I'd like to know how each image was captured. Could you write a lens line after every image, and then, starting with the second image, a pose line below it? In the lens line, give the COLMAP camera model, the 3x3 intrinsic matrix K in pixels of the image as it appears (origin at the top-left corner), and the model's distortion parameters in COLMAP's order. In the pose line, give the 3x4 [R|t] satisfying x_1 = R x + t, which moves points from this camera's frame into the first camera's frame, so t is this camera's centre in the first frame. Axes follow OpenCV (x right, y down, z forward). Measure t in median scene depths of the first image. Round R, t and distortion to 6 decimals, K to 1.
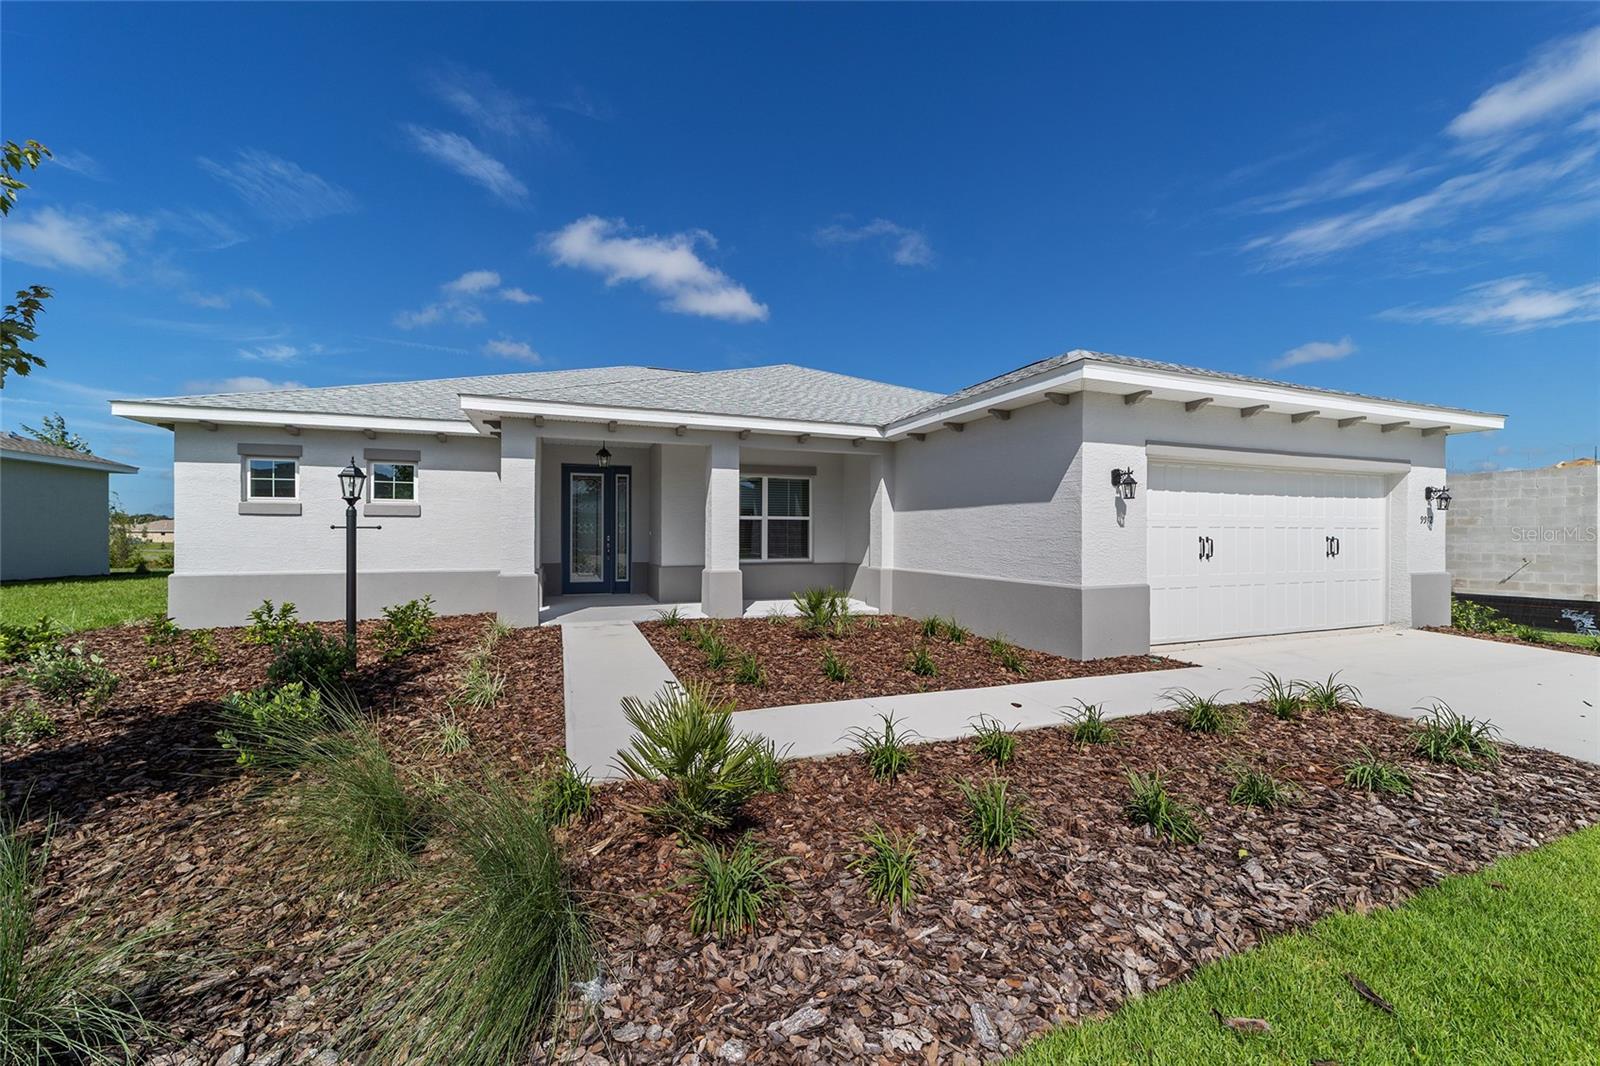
lens RADIAL K [[615.7, 0, 794.0], [0, 615.7, 534.8], [0, 0, 1]] dist [-0.016590, 0.008833]
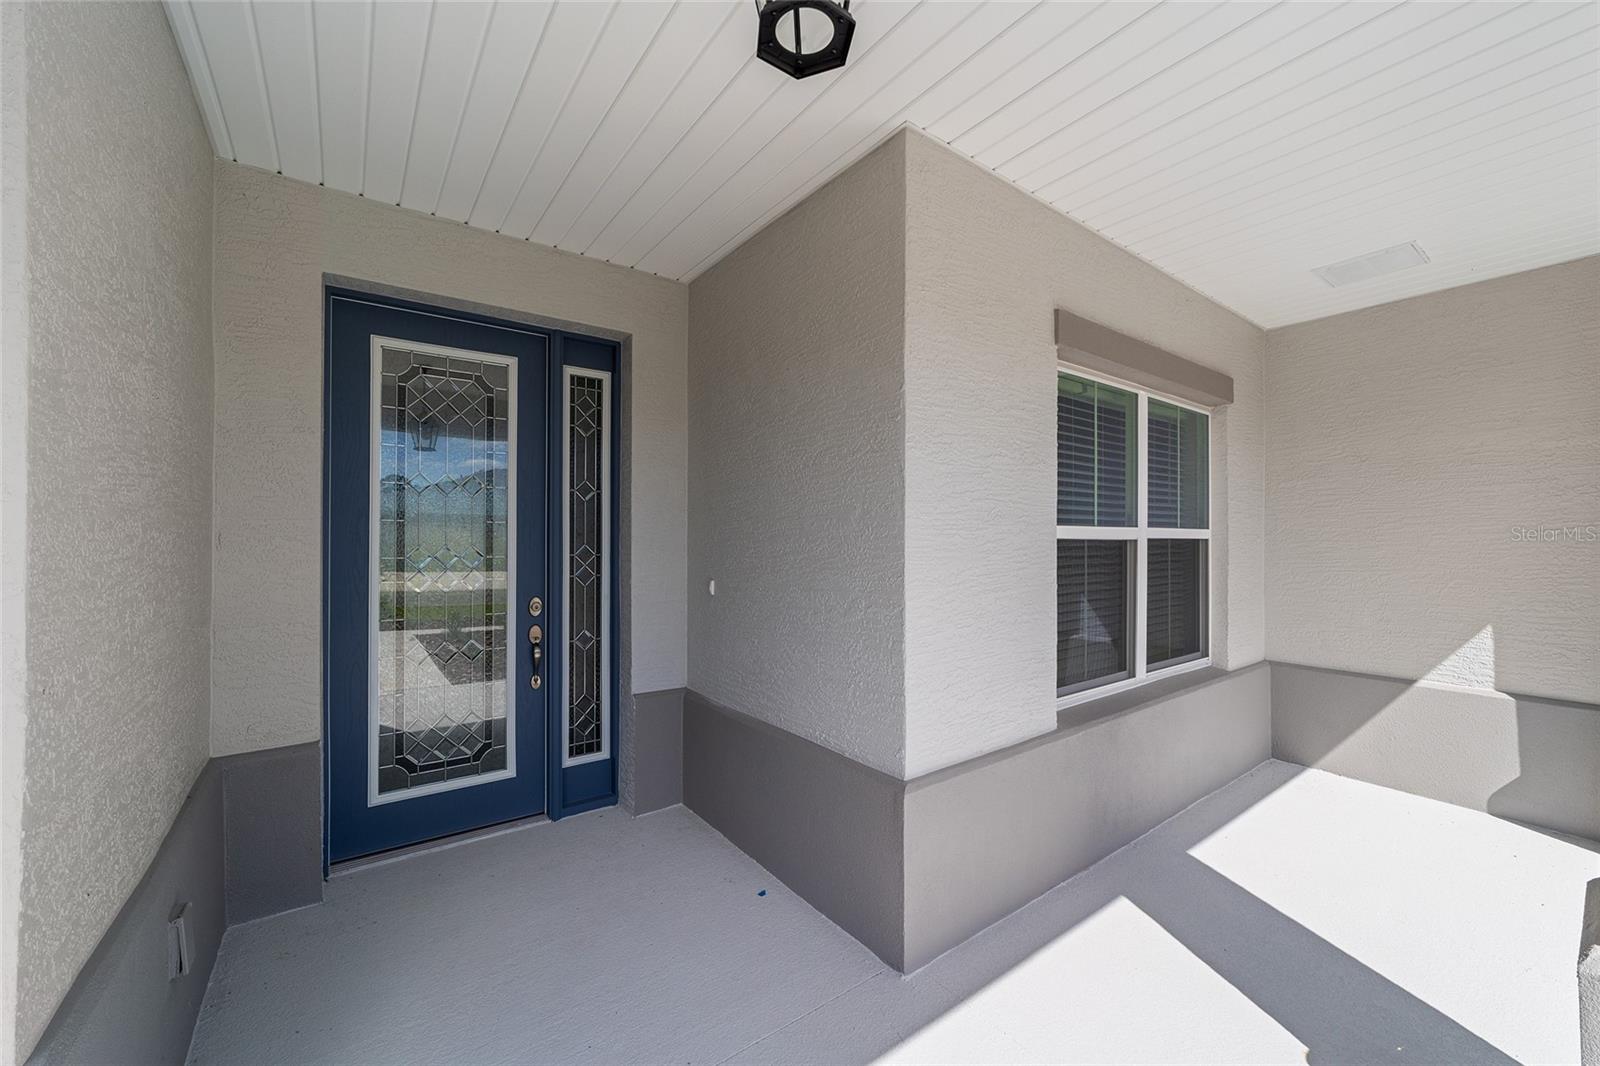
lens RADIAL K [[615.7, 0, 794.0], [0, 615.7, 534.8], [0, 0, 1]] dist [-0.016590, 0.008833]
pose [[0.964348, 0.001131, 0.264637, -0.351567], [-0.001249, 0.999999, 0.000278, -0.032930], [-0.264636, -0.000599, 0.964348, 0.953636]]
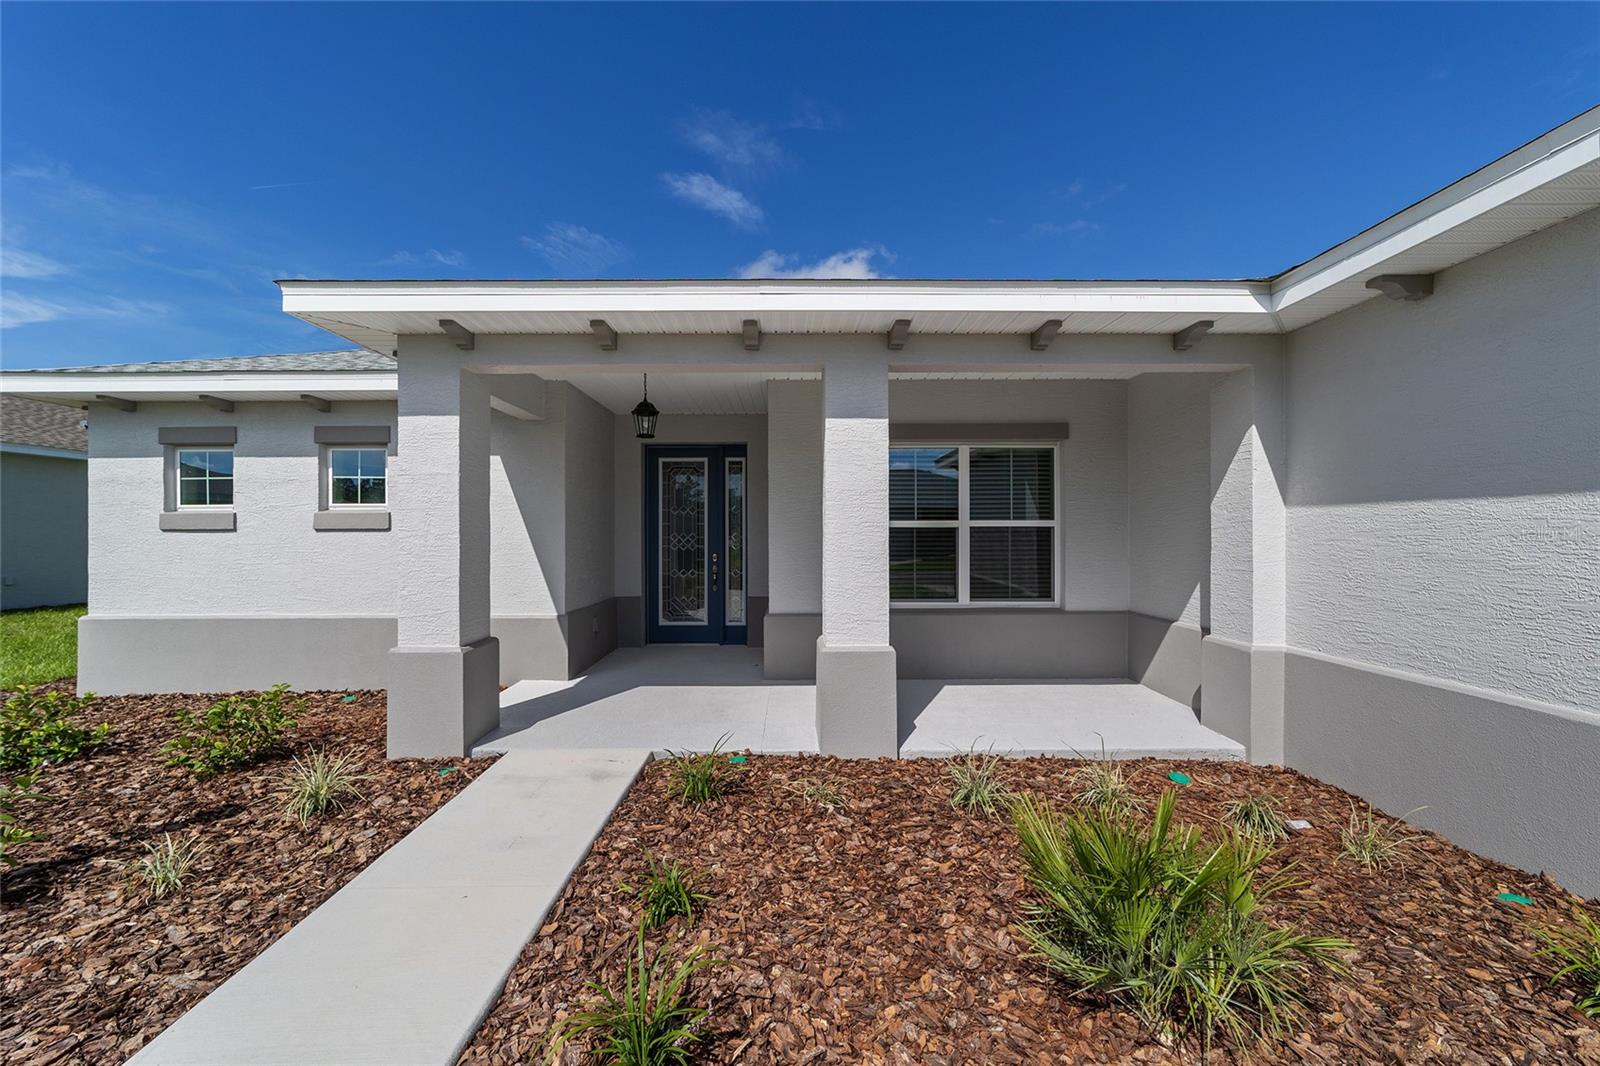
lens RADIAL K [[620.1, 0, 794.3], [0, 620.1, 545.3], [0, 0, 1]] dist [-0.002219, 0.000178]
pose [[0.937073, -0.000489, -0.349134, 0.002600], [0.005962, 0.999876, 0.014601, -0.021486], [0.349083, -0.015763, 0.936959, 0.559318]]
